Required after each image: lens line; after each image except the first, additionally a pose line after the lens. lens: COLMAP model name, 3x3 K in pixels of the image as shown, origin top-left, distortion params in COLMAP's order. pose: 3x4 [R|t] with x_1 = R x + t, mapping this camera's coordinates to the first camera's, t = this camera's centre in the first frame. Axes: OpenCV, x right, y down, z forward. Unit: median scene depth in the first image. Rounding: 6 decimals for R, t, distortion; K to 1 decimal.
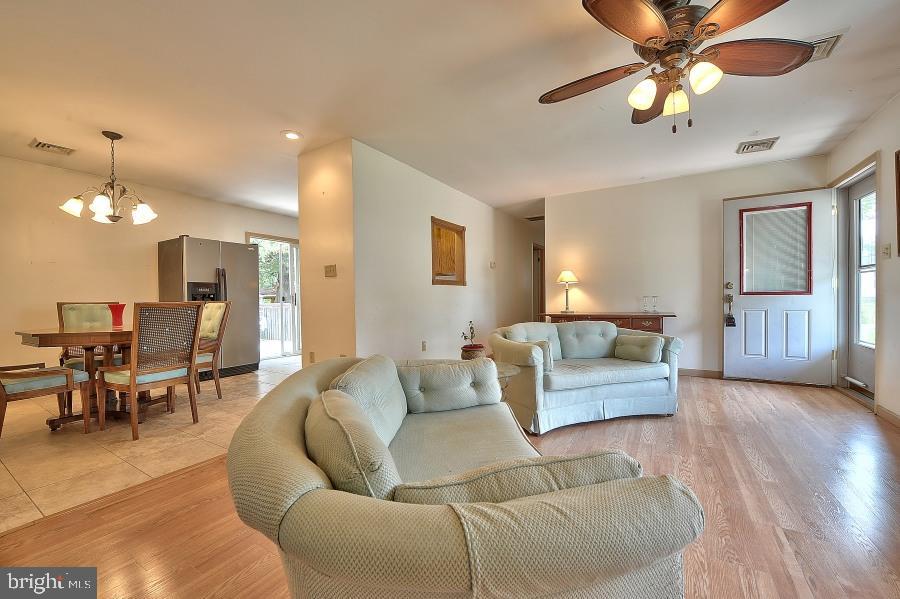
lens RADIAL K [[361.9, 0, 450.7], [0, 361.9, 301.3], [0, 0, 1]] dist [-0.014849, -0.002027]
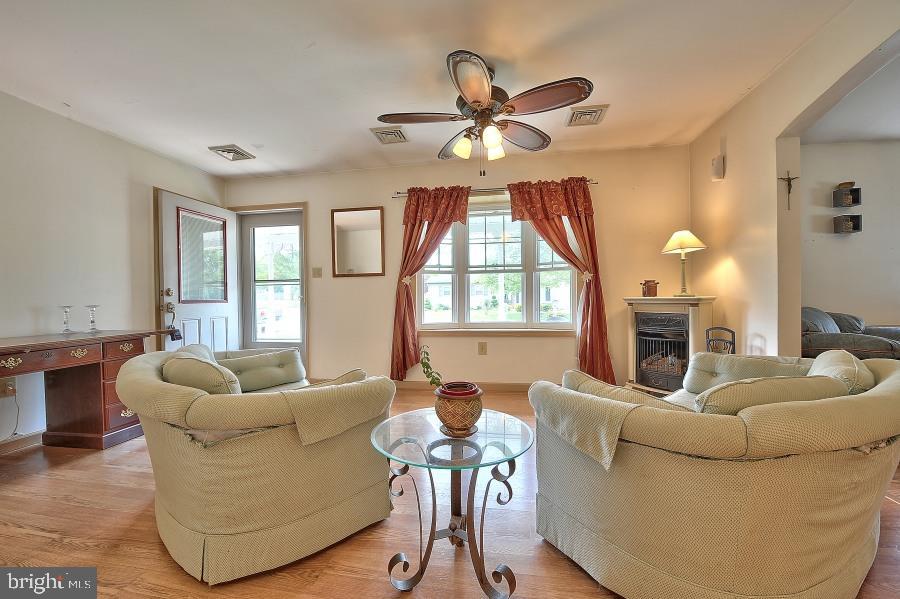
lens RADIAL K [[361.9, 0, 453.1], [0, 361.9, 302.4], [0, 0, 1]] dist [-0.014849, -0.002027]
pose [[-0.365980, 0.009426, 0.930575, -0.296401], [0.029742, 0.999556, 0.001573, -0.002164], [-0.930147, 0.028253, -0.366098, 0.814911]]
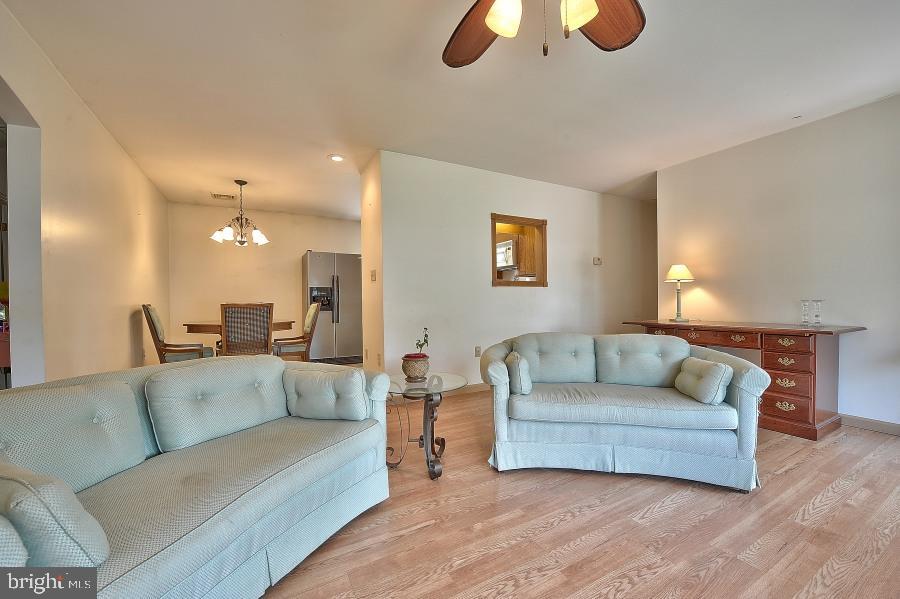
lens RADIAL K [[361.9, 0, 450.8], [0, 361.9, 302.5], [0, 0, 1]] dist [-0.014849, -0.002027]
pose [[0.866072, 0.008044, -0.499854, 0.403800], [-0.006698, 0.999968, 0.004486, -0.010275], [0.499874, -0.000537, 0.866098, 0.173322]]
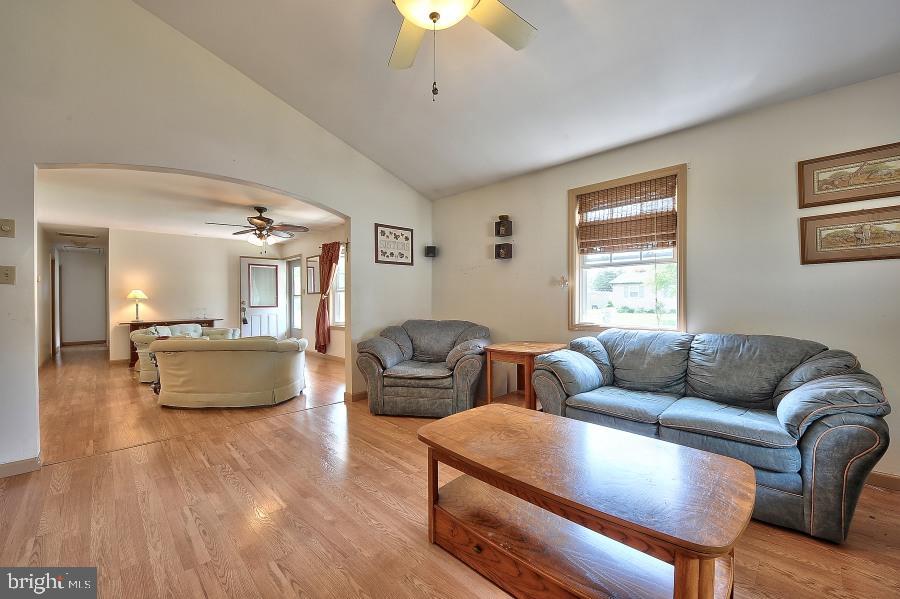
lens RADIAL K [[361.9, 0, 448.2], [0, 361.9, 306.0], [0, 0, 1]] dist [-0.014849, -0.002027]
pose [[0.253535, -0.001955, 0.967324, -0.938332], [0.014984, 0.999886, -0.001906, -0.007662], [-0.967210, 0.014978, 0.253535, -0.625592]]
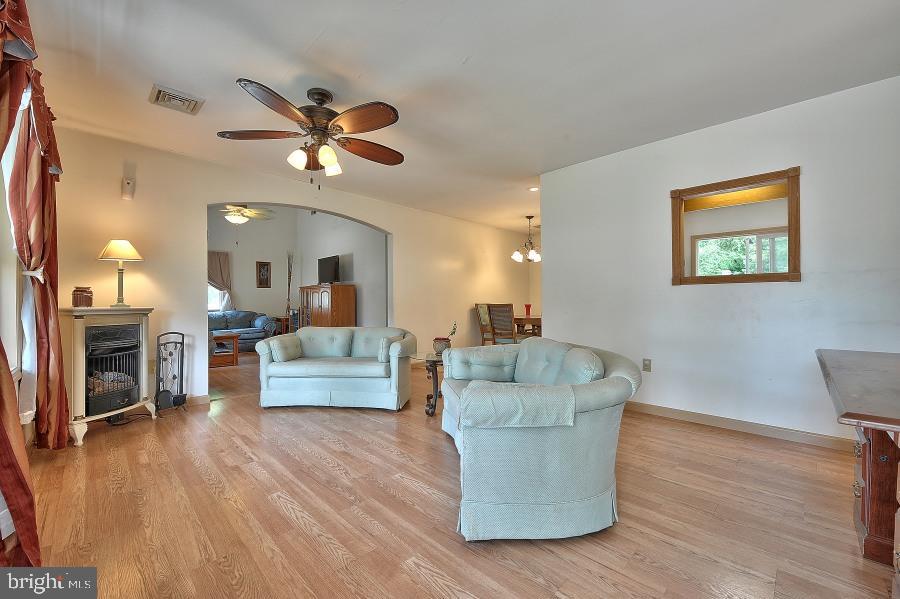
lens RADIAL K [[361.9, 0, 448.9], [0, 361.9, 301.7], [0, 0, 1]] dist [-0.014849, -0.002027]
pose [[-0.241573, 0.011083, -0.970319, 0.948467], [-0.005109, 0.999906, 0.012693, -0.025366], [0.970369, 0.008023, -0.241494, 0.927919]]
